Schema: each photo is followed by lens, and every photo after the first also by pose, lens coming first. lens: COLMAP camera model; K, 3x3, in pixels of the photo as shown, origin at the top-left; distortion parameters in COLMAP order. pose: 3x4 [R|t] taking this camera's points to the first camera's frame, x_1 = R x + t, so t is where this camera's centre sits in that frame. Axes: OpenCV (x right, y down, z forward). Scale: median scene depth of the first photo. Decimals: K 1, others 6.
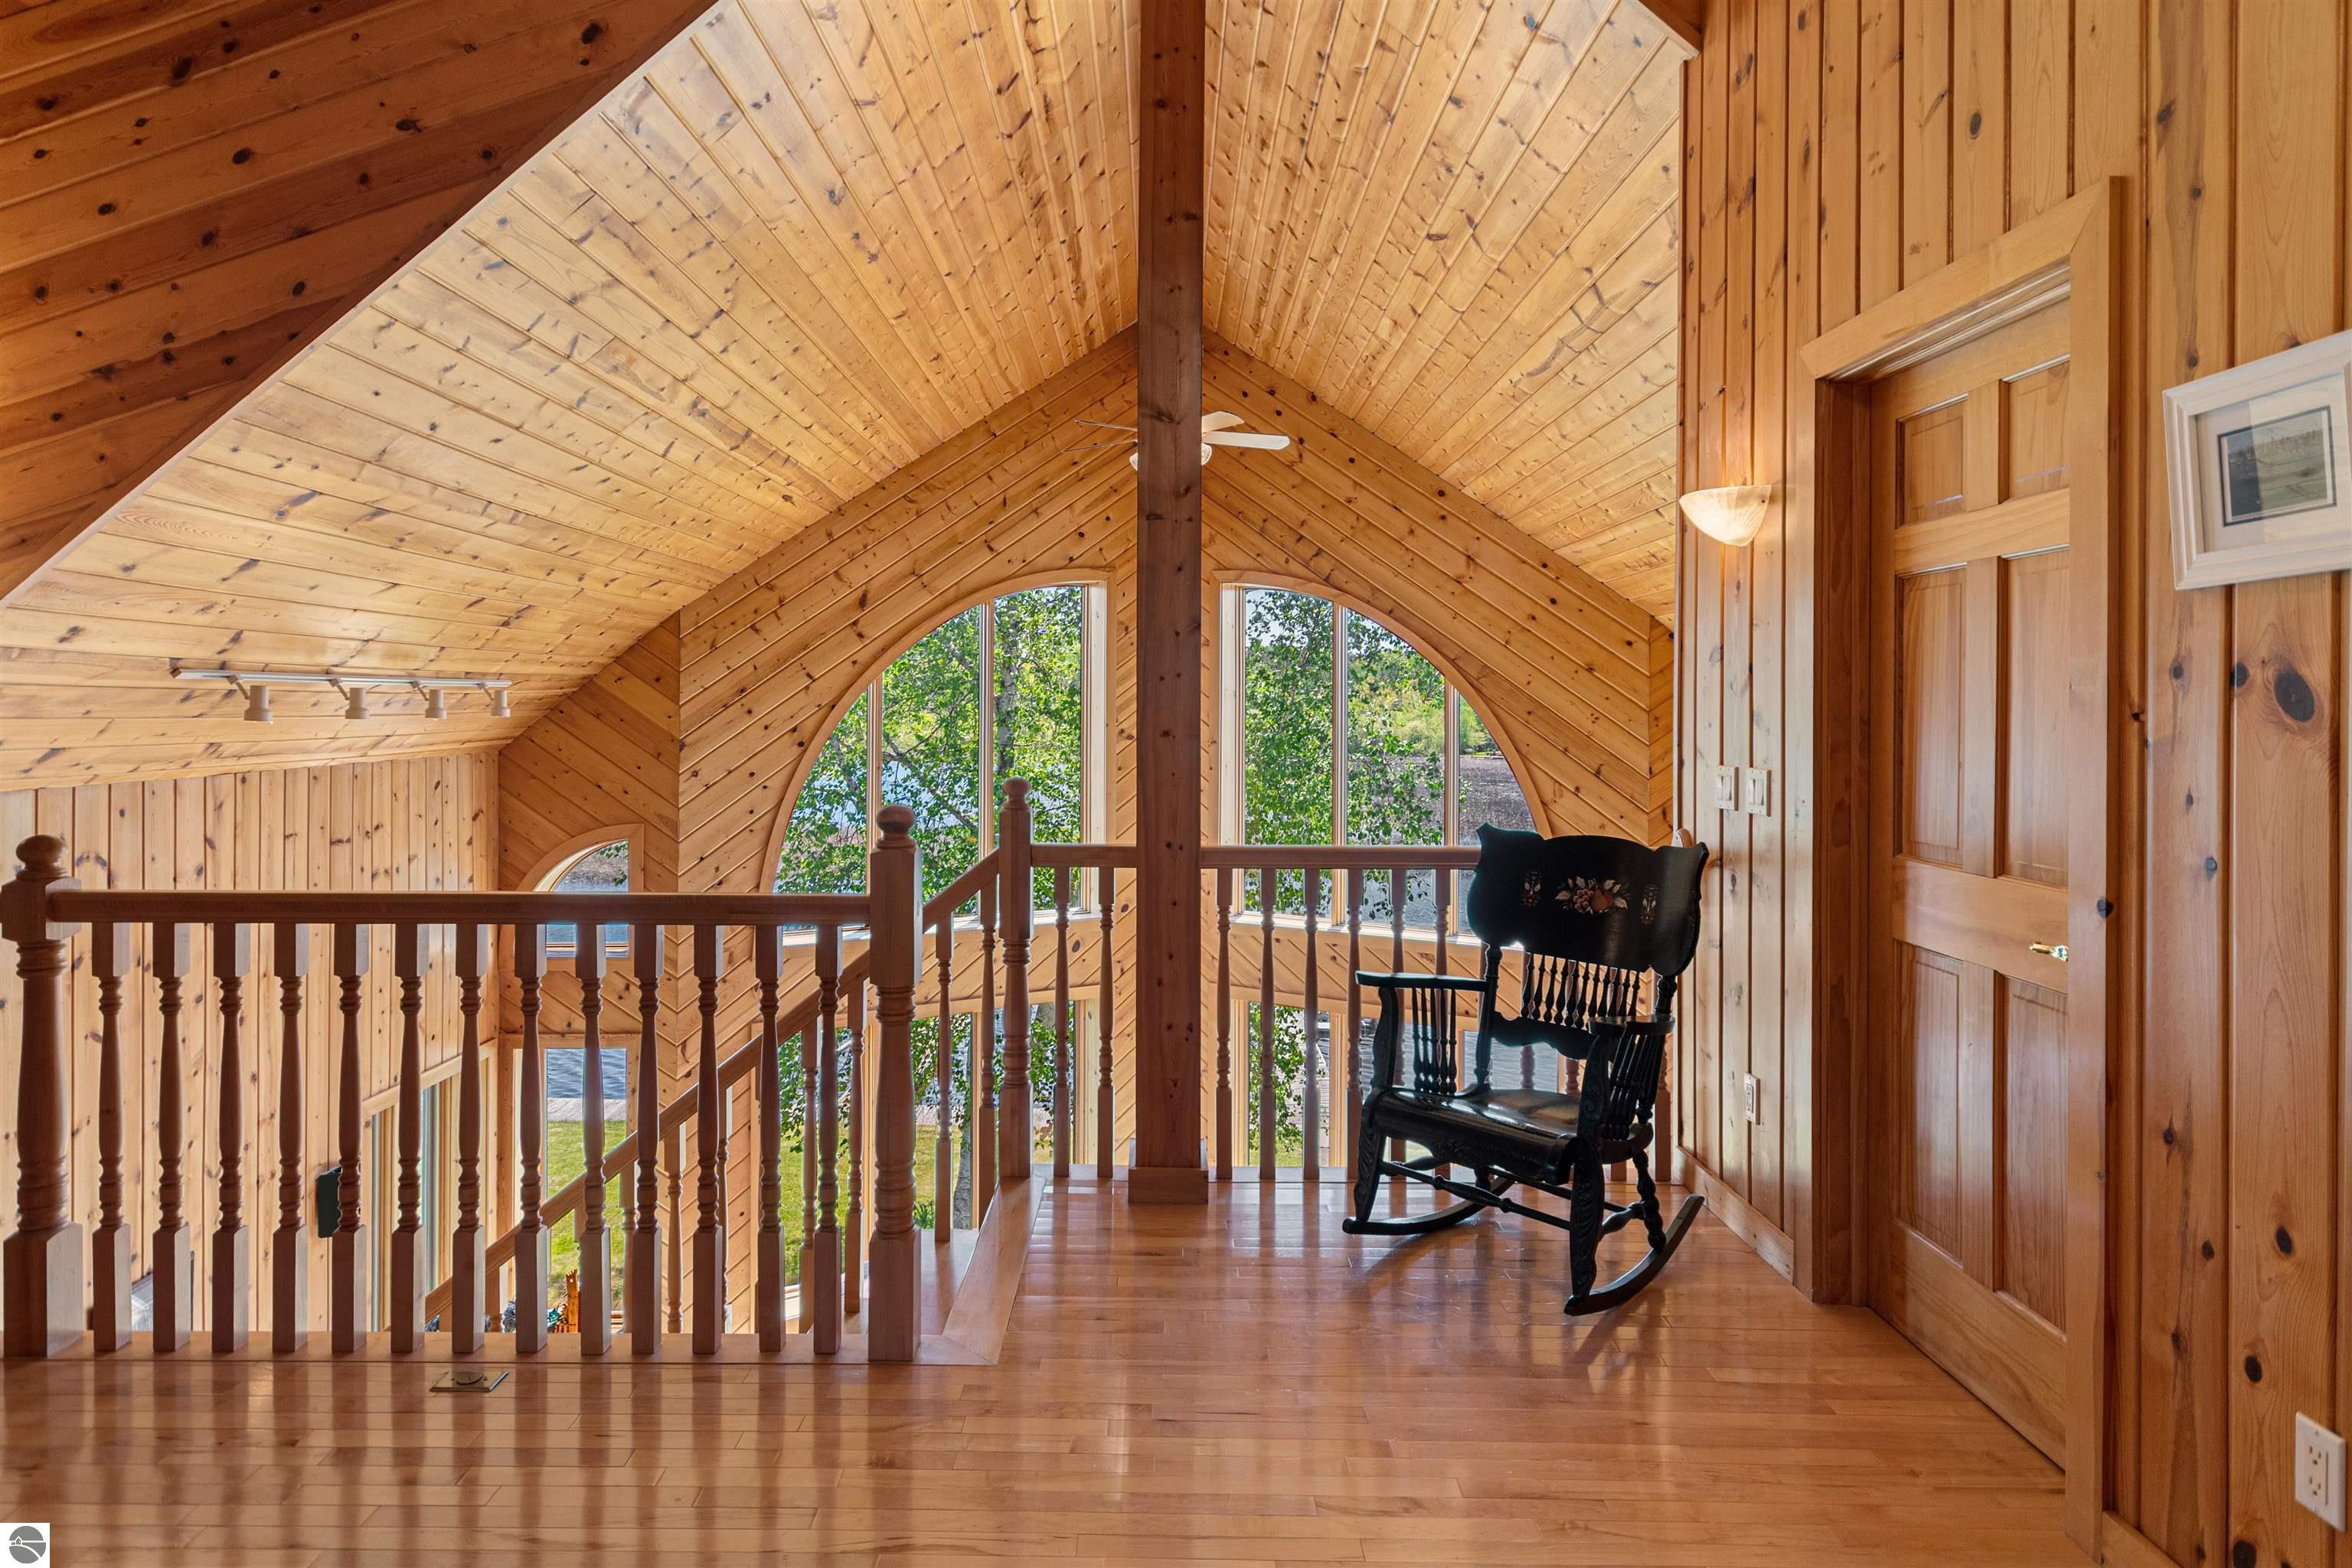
lens RADIAL K [[1353.4, 0, 1176.8], [0, 1353.4, 704.7], [0, 0, 1]] dist [0.001307, -0.000677]
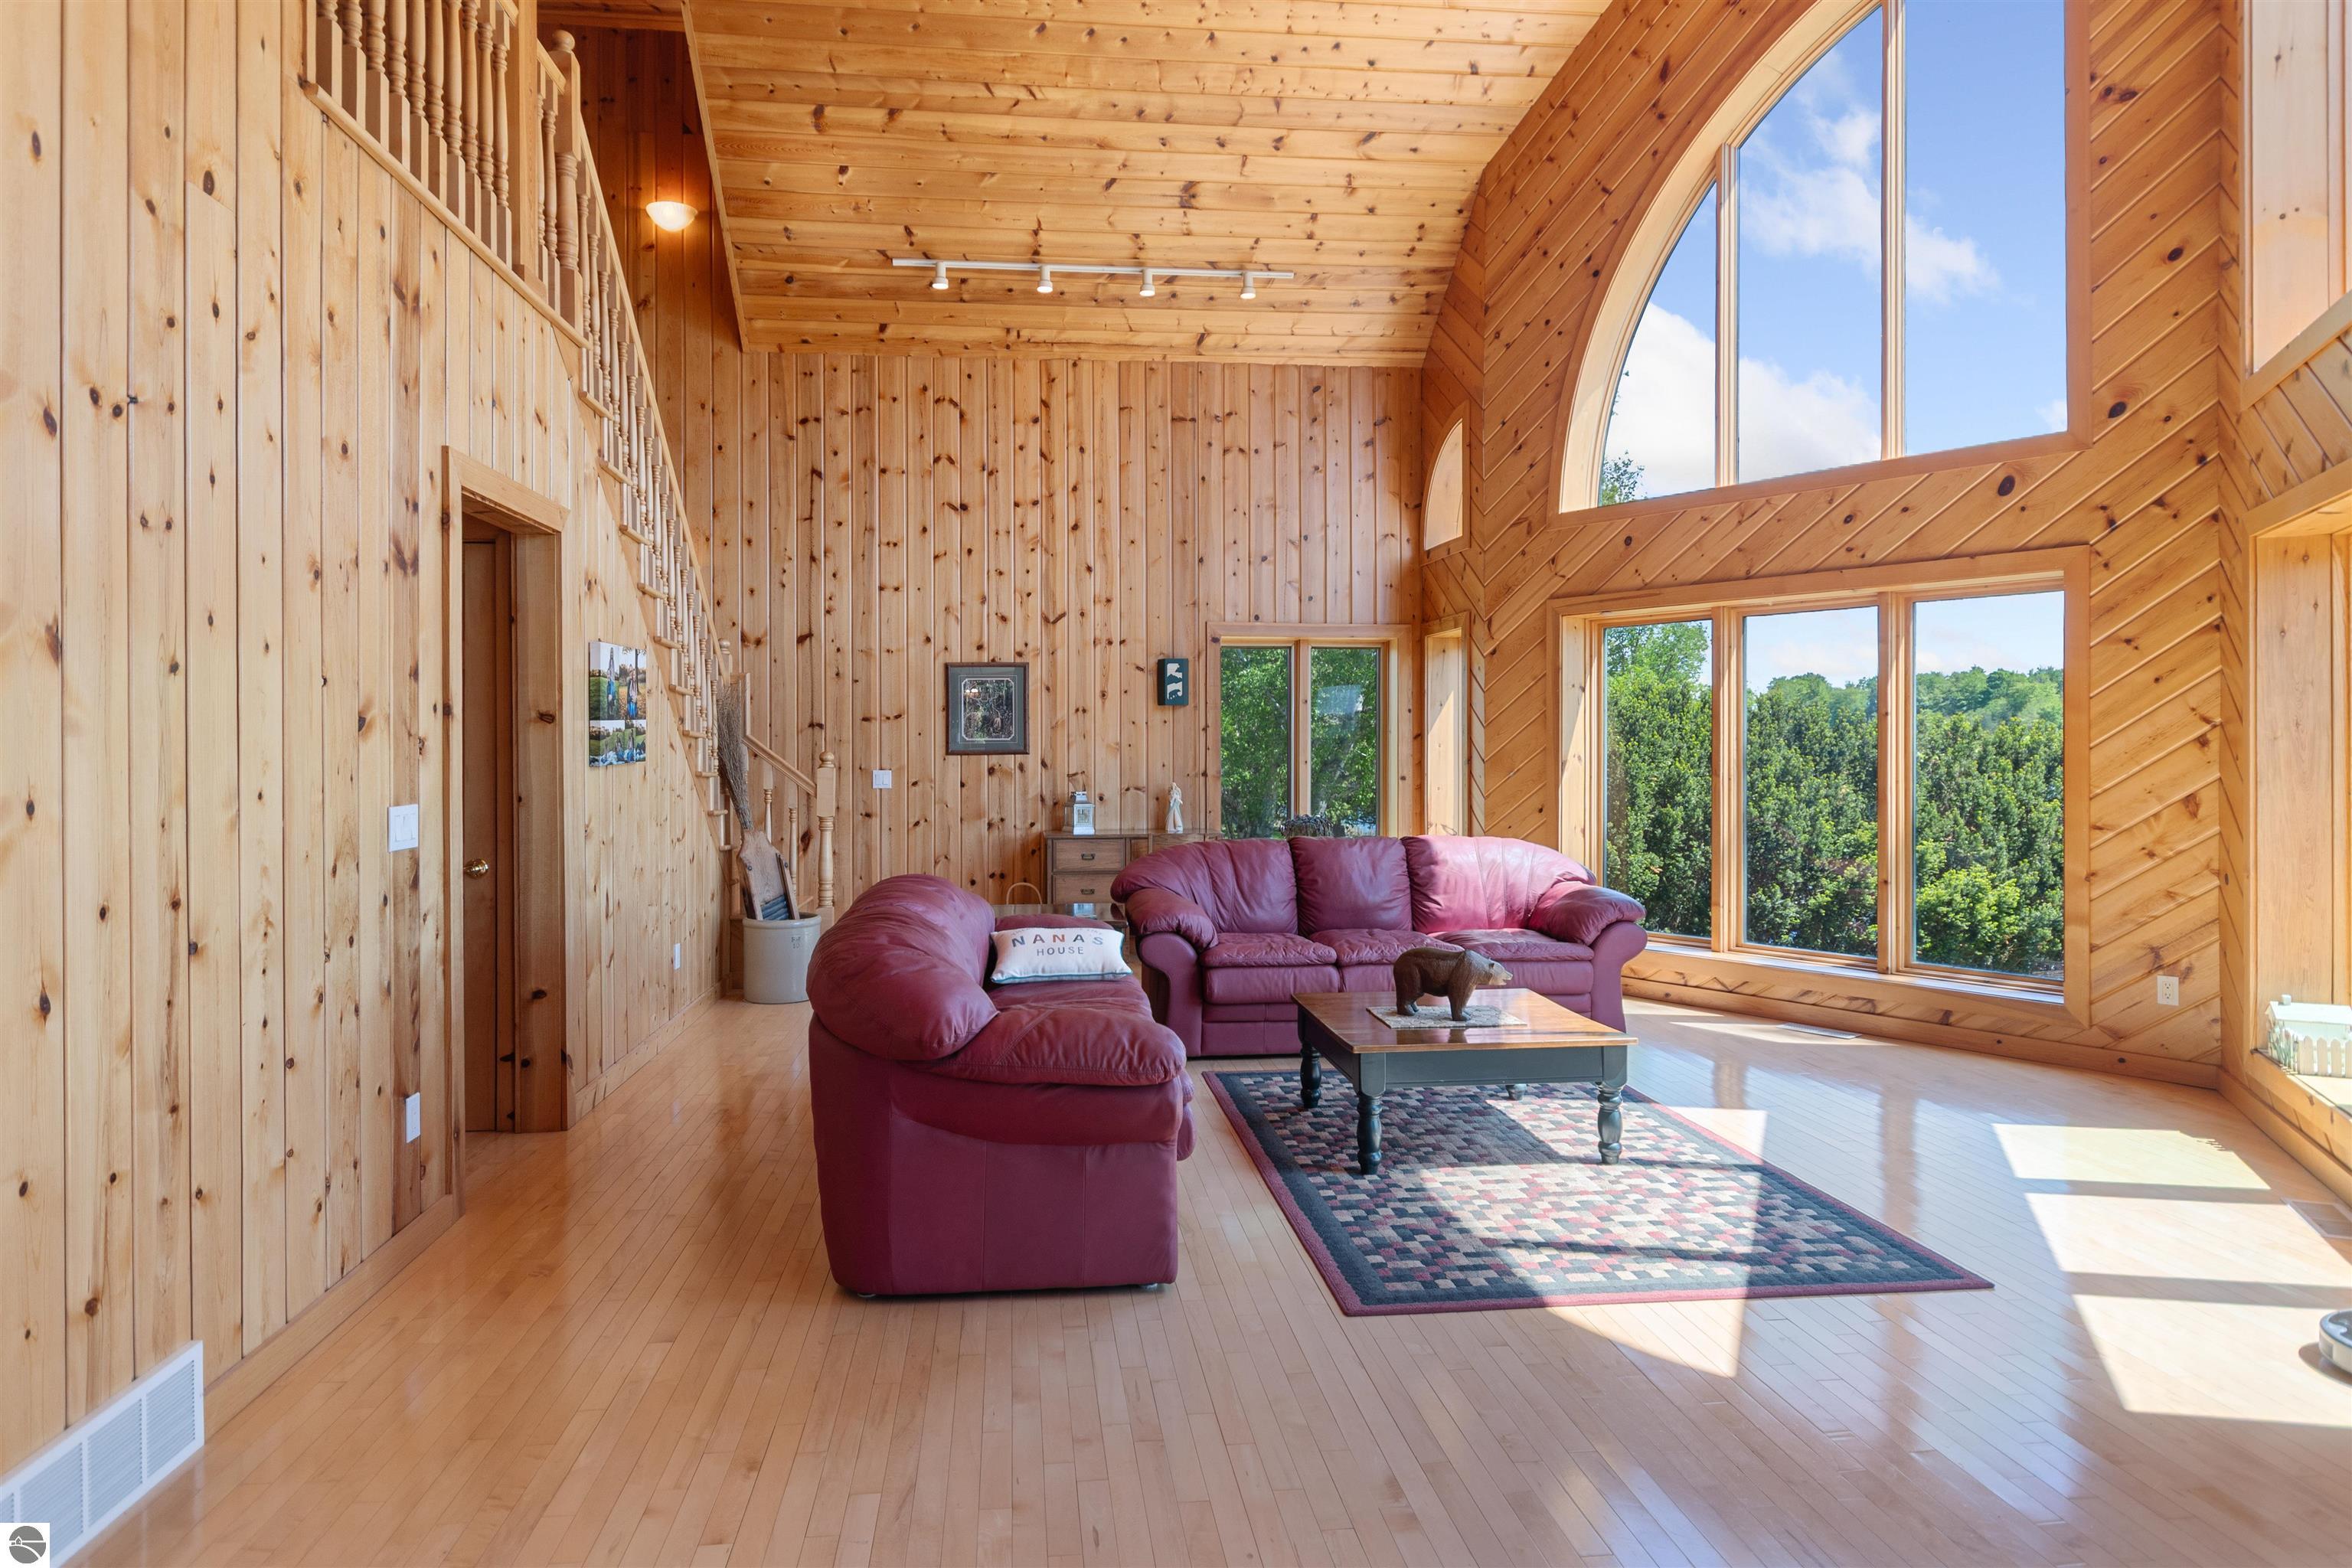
lens RADIAL K [[1353.4, 0, 1153.0], [0, 1353.4, 743.0], [0, 0, 1]] dist [0.001307, -0.000677]
pose [[0.096918, -0.011034, -0.995231, 0.539654], [0.003700, 0.999936, -0.010726, 0.333445], [0.995285, -0.002643, 0.096953, 0.647010]]
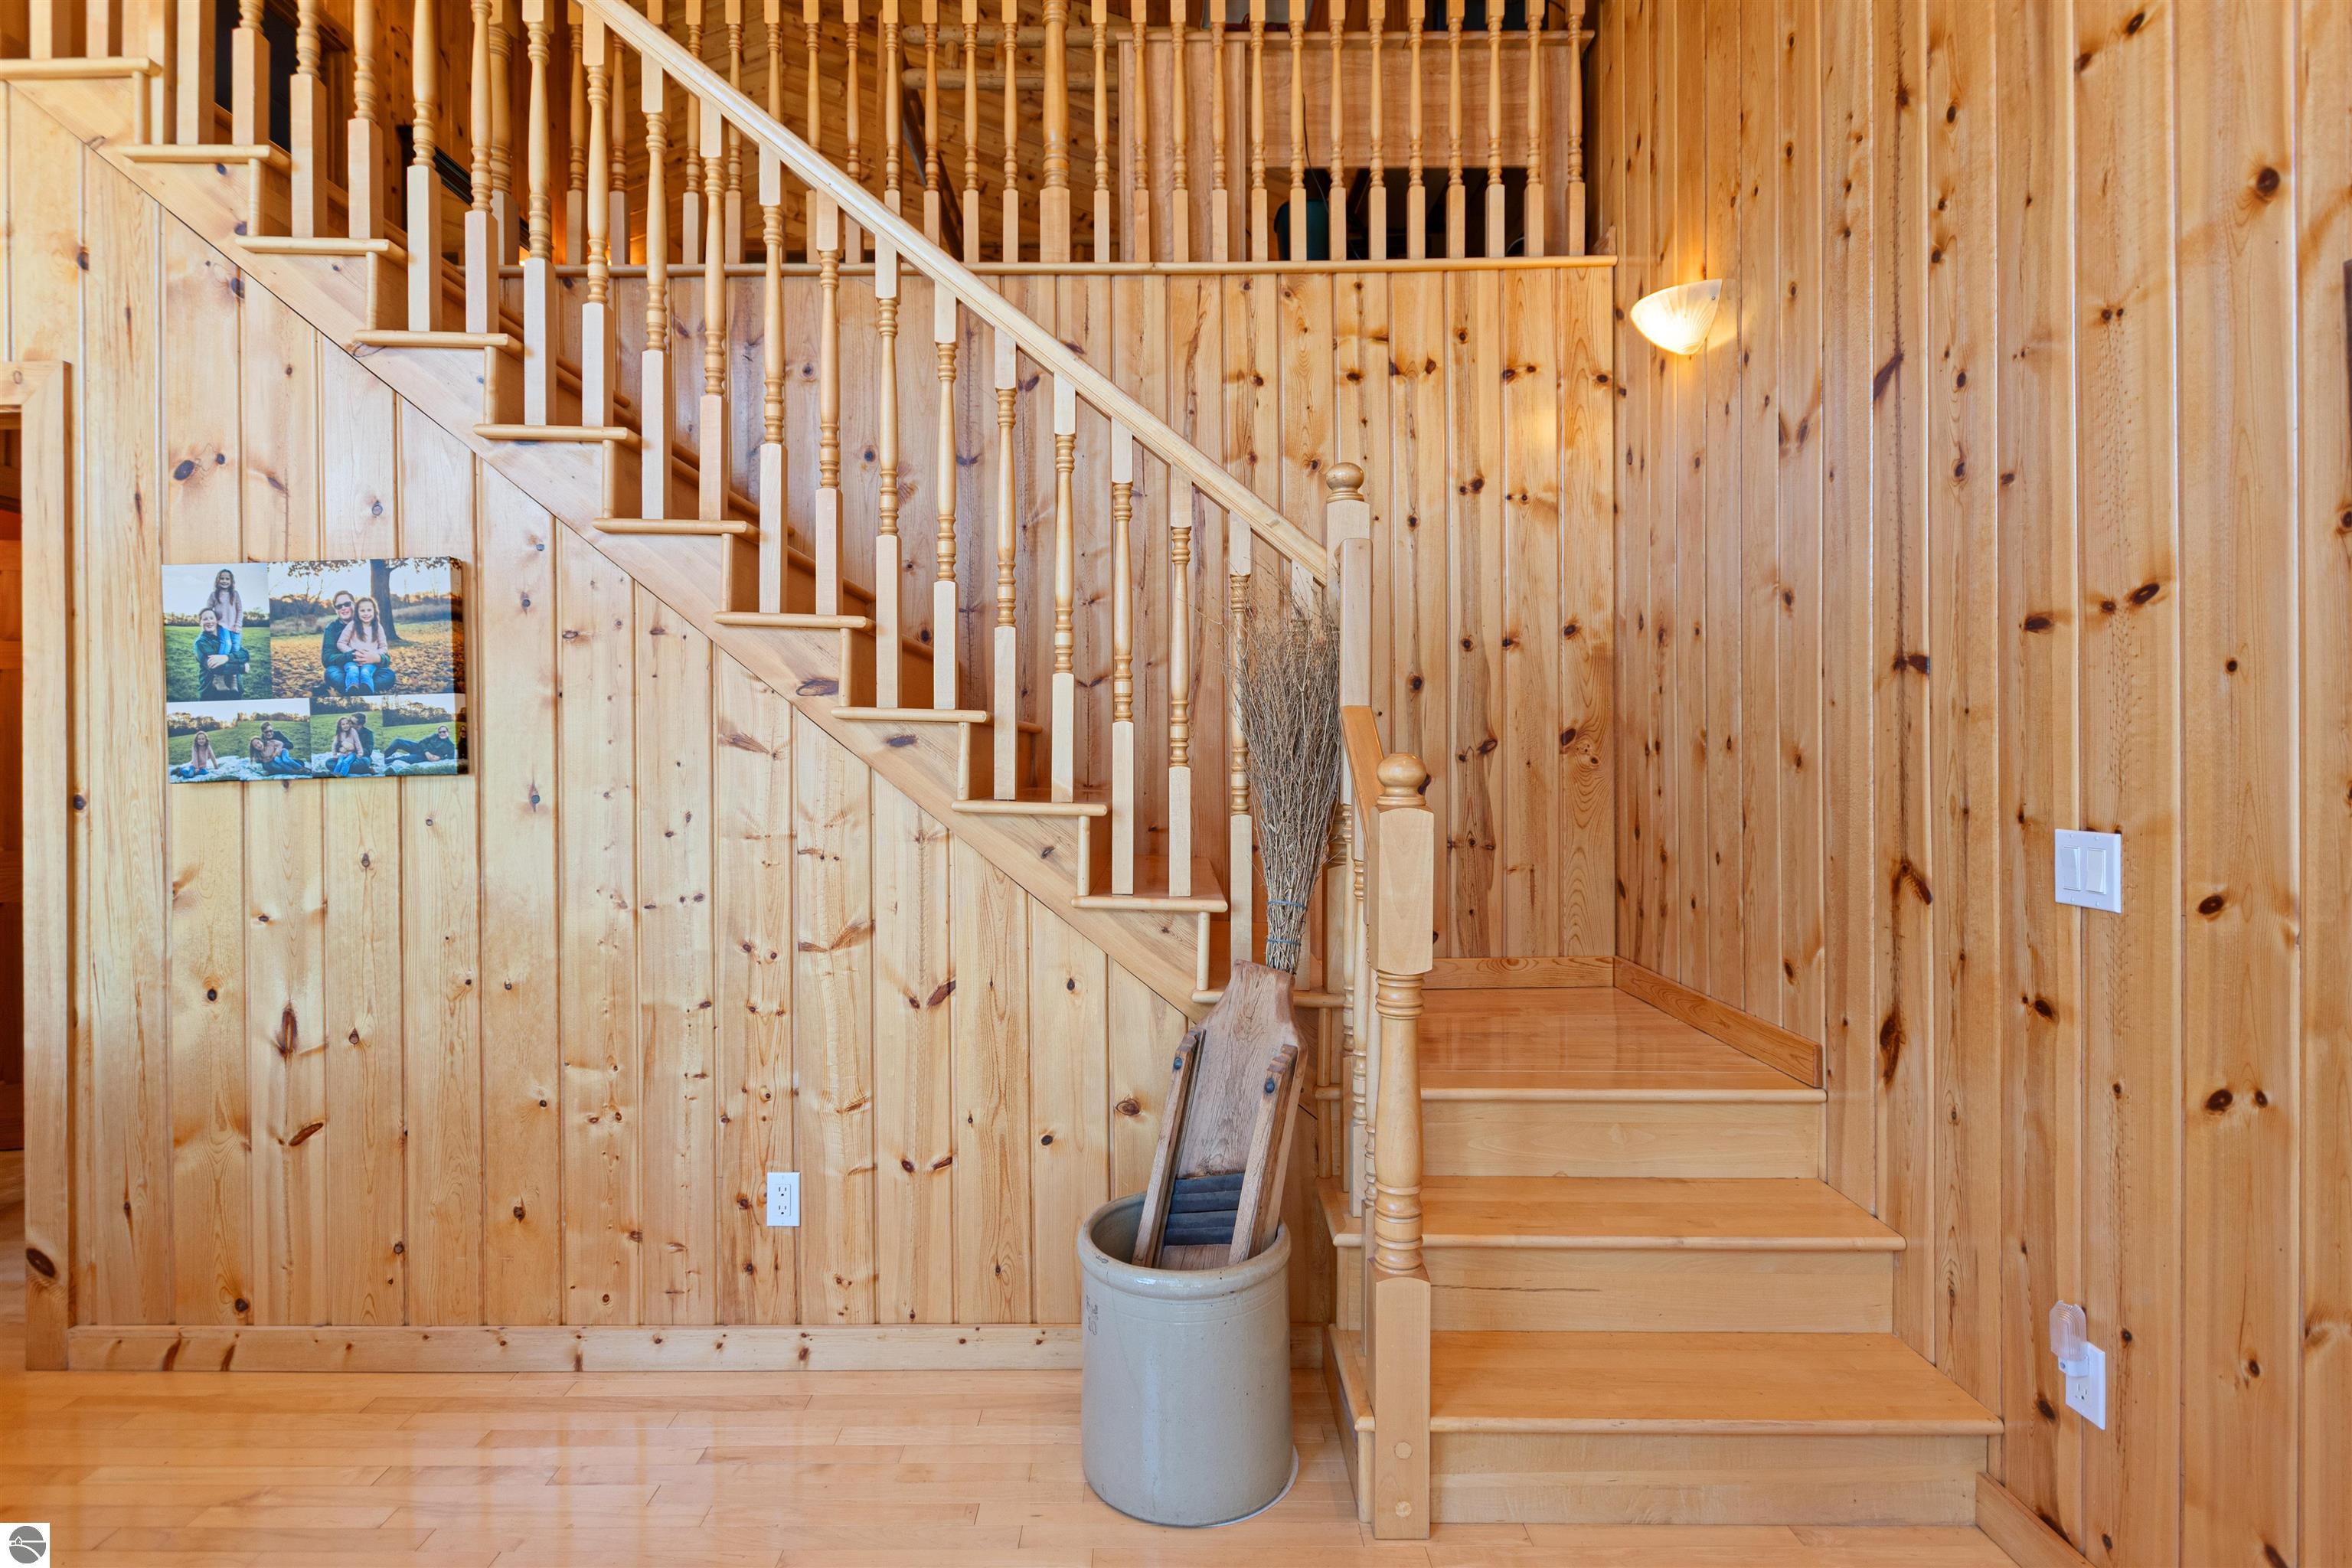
lens RADIAL K [[1176.5, 0, 1179.9], [0, 1176.5, 761.1], [0, 0, 1]] dist [0.002722, -0.004468]
pose [[-0.999969, -0.007796, 0.000754, -0.312435], [-0.007792, 0.999960, 0.004494, 0.330143], [-0.000789, 0.004488, -0.999990, 0.749271]]
